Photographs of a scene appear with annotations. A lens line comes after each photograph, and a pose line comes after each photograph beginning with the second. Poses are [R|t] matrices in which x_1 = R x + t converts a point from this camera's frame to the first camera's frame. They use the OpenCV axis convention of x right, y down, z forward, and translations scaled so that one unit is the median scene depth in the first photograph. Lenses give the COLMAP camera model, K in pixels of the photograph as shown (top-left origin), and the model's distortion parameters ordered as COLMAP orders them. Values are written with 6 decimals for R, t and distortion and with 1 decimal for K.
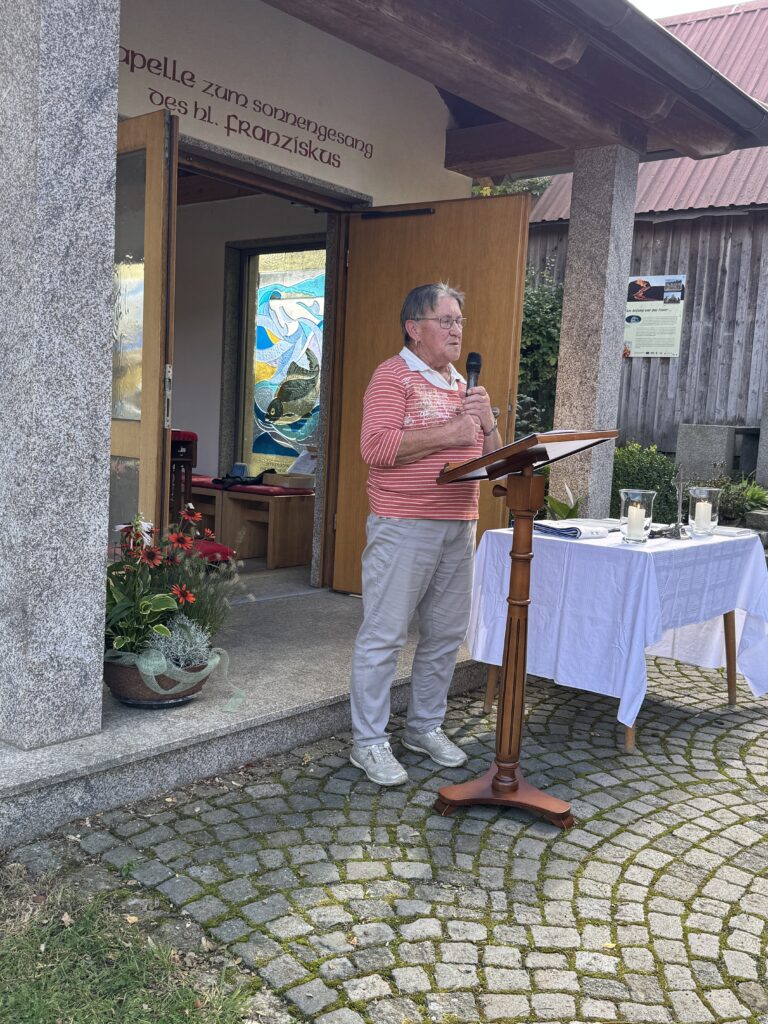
lens RADIAL K [[985.6, 0, 384.0], [0, 985.6, 512.0], [0, 0, 1]] dist [0.169426, -0.345985]
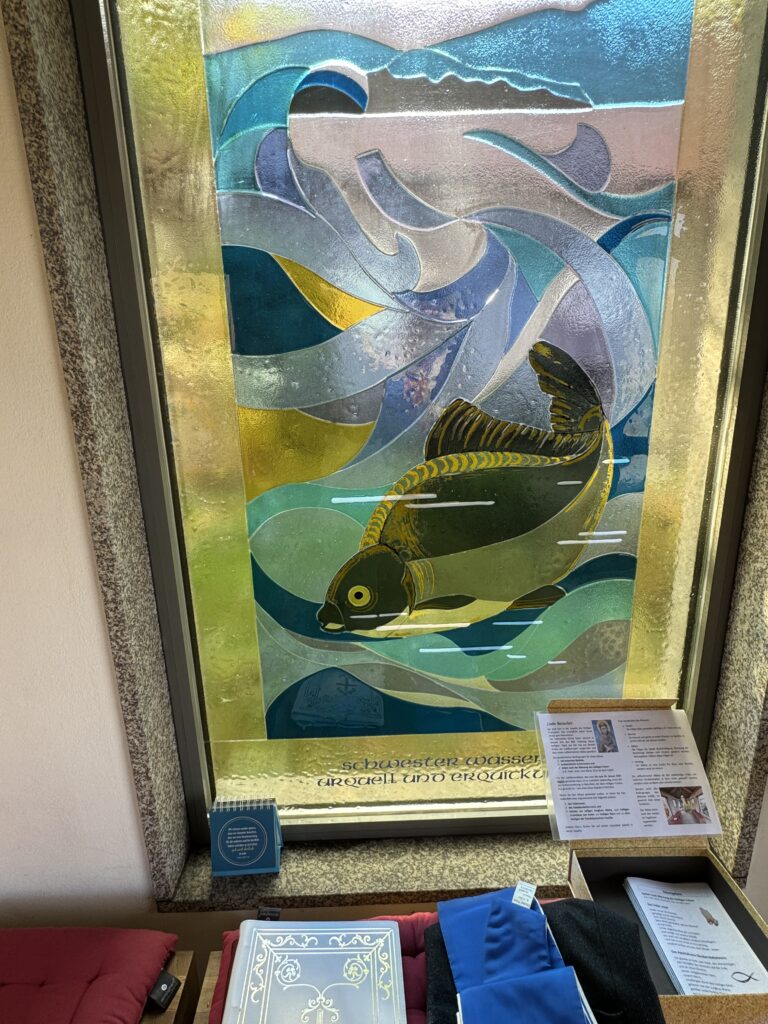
lens RADIAL K [[542.8, 0, 384.8], [0, 542.8, 508.1], [0, 0, 1]] dist [-0.001378, 0.000866]
pose [[0.743660, -0.244237, 0.622349, -0.284124], [0.128632, 0.965760, 0.225302, -0.230781], [-0.656067, -0.087494, 0.749614, 1.321116]]
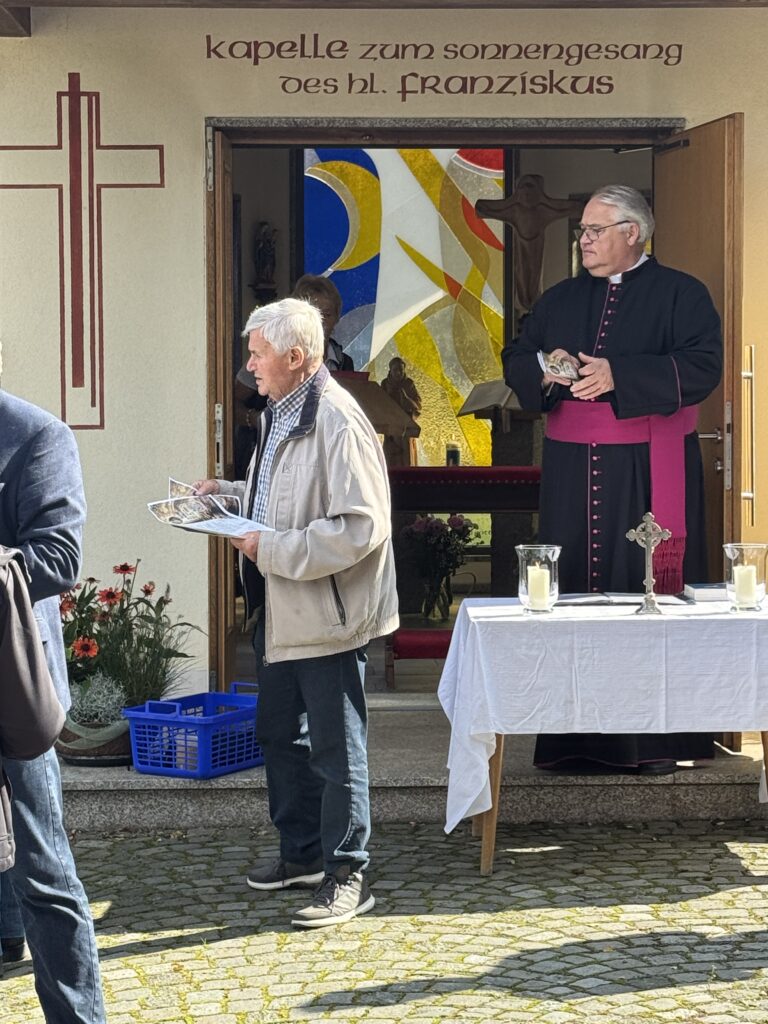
lens RADIAL K [[2678.8, 0, 384.0], [0, 2678.8, 512.0], [0, 0, 1]] dist [0.189898, 0.360188]
pose [[0.655438, -0.007908, -0.755208, 1.375110], [-0.034661, 0.998577, -0.040538, 0.031648], [0.754453, 0.052747, 0.654231, -0.361243]]
